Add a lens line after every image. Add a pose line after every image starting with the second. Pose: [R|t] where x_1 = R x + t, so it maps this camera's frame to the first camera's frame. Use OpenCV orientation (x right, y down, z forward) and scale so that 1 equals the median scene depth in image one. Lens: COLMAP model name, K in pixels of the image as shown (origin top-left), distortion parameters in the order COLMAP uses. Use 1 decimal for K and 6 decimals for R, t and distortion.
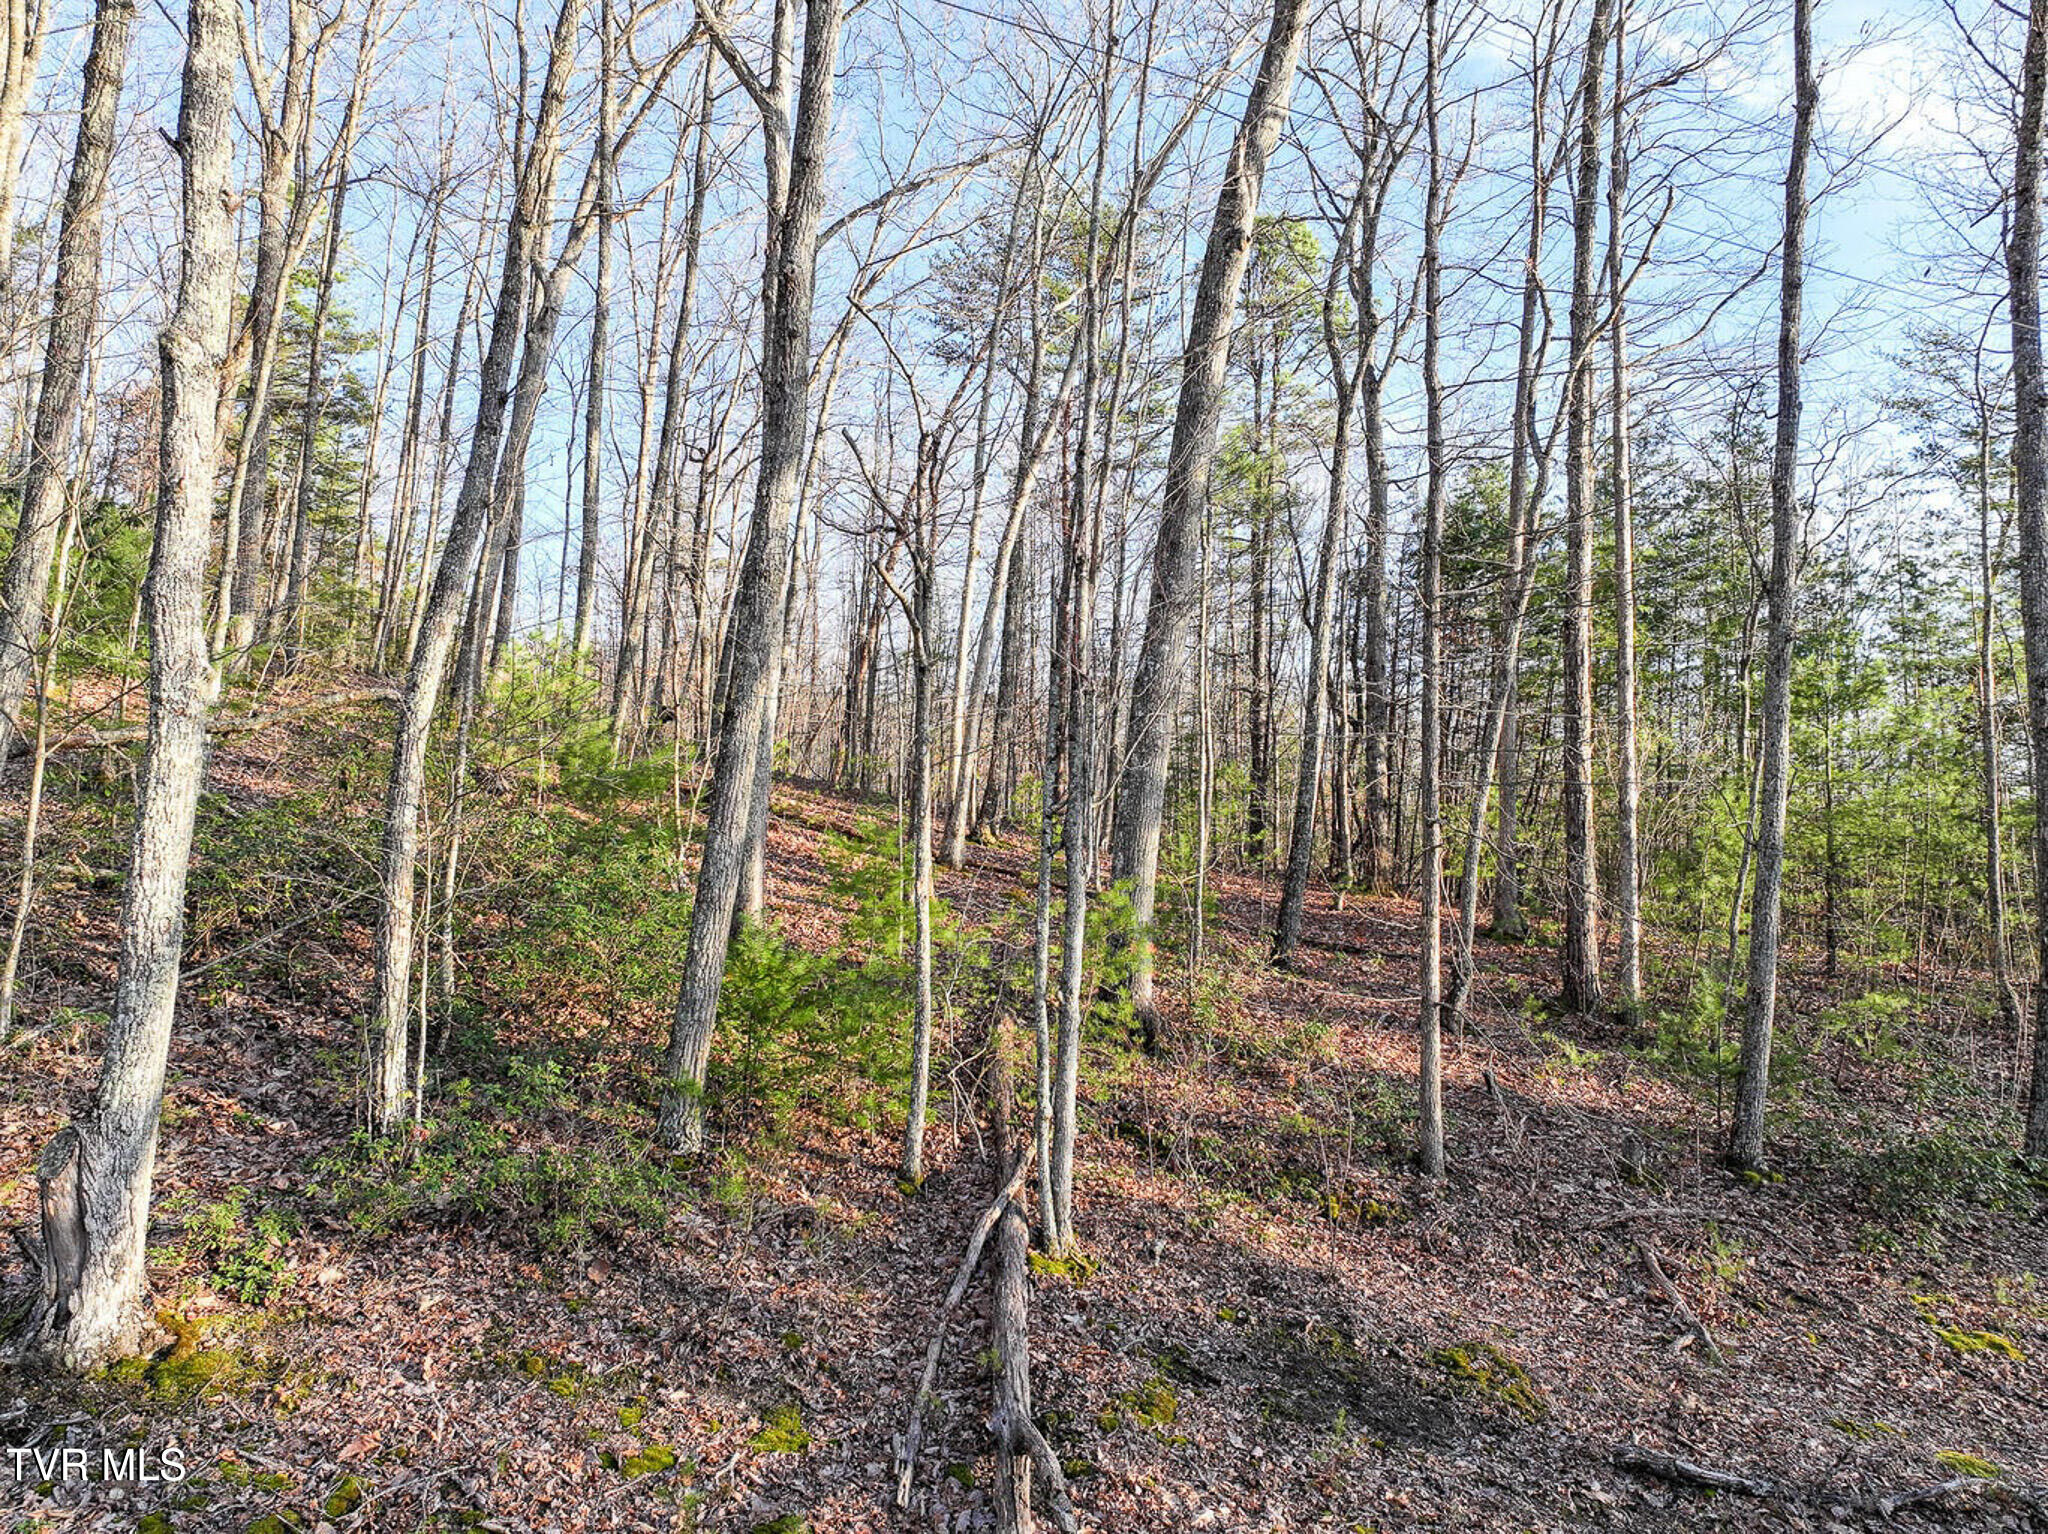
lens RADIAL K [[1432.1, 0, 1021.7], [0, 1432.1, 767.3], [0, 0, 1]] dist [0.005798, 0.007827]
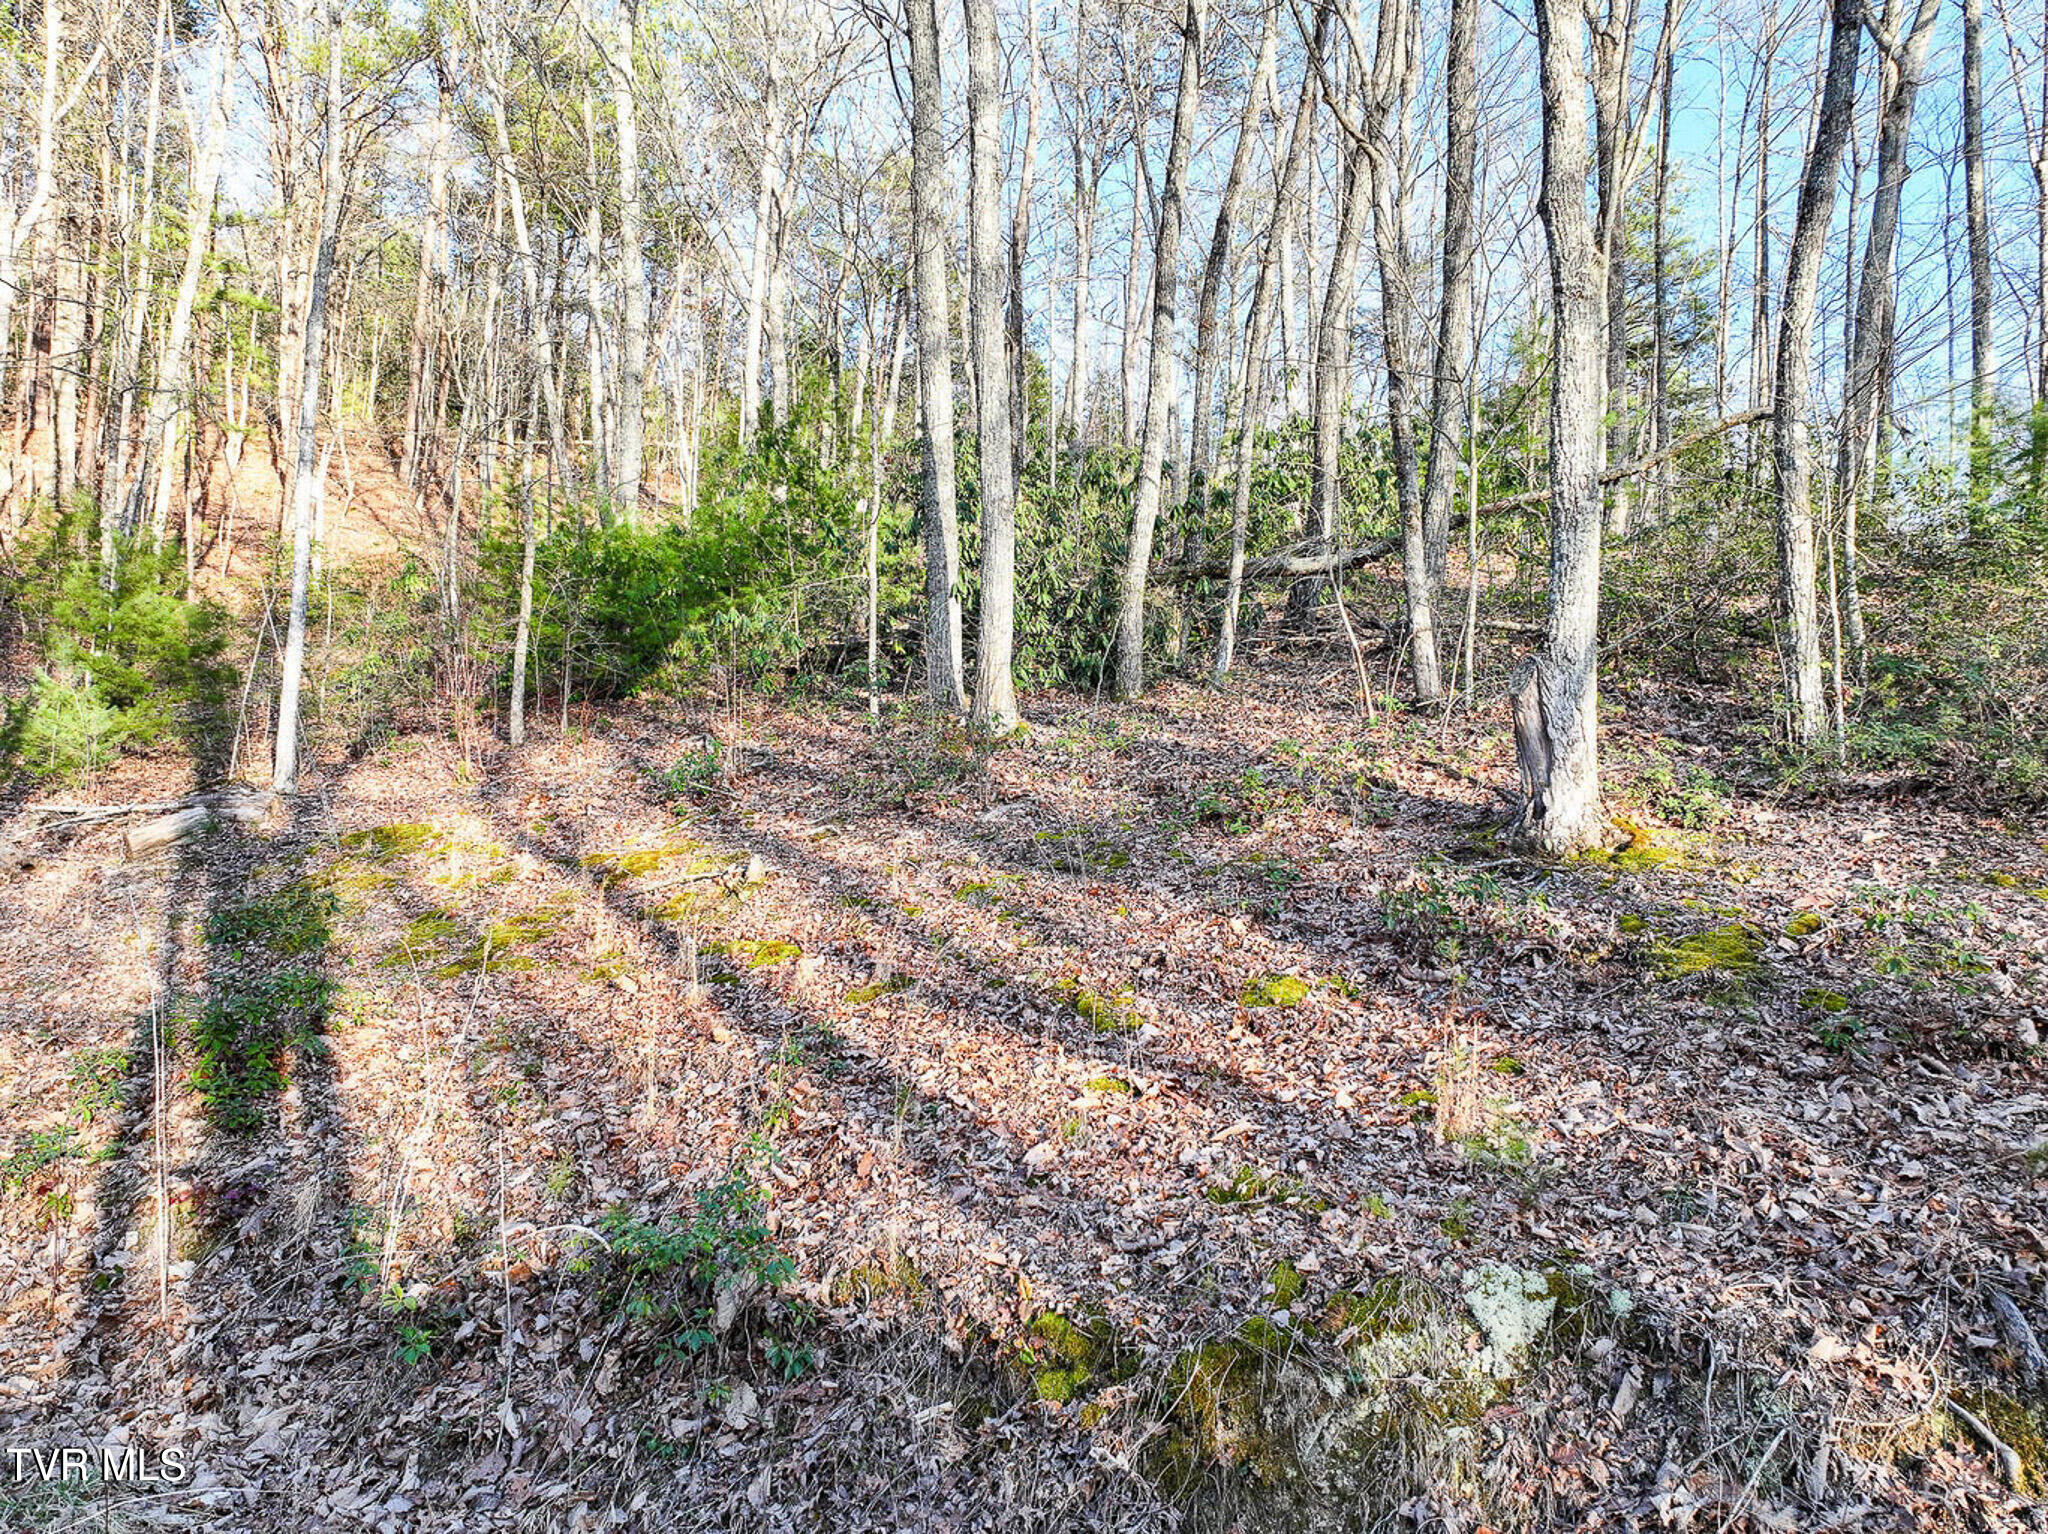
lens RADIAL K [[1432.1, 0, 1021.0], [0, 1432.1, 766.8], [0, 0, 1]] dist [0.005798, 0.007827]
pose [[0.619506, -0.085721, -0.780298, -0.004777], [0.081835, 0.995656, -0.044407, 0.347554], [0.780715, -0.036345, 0.623830, -0.066770]]
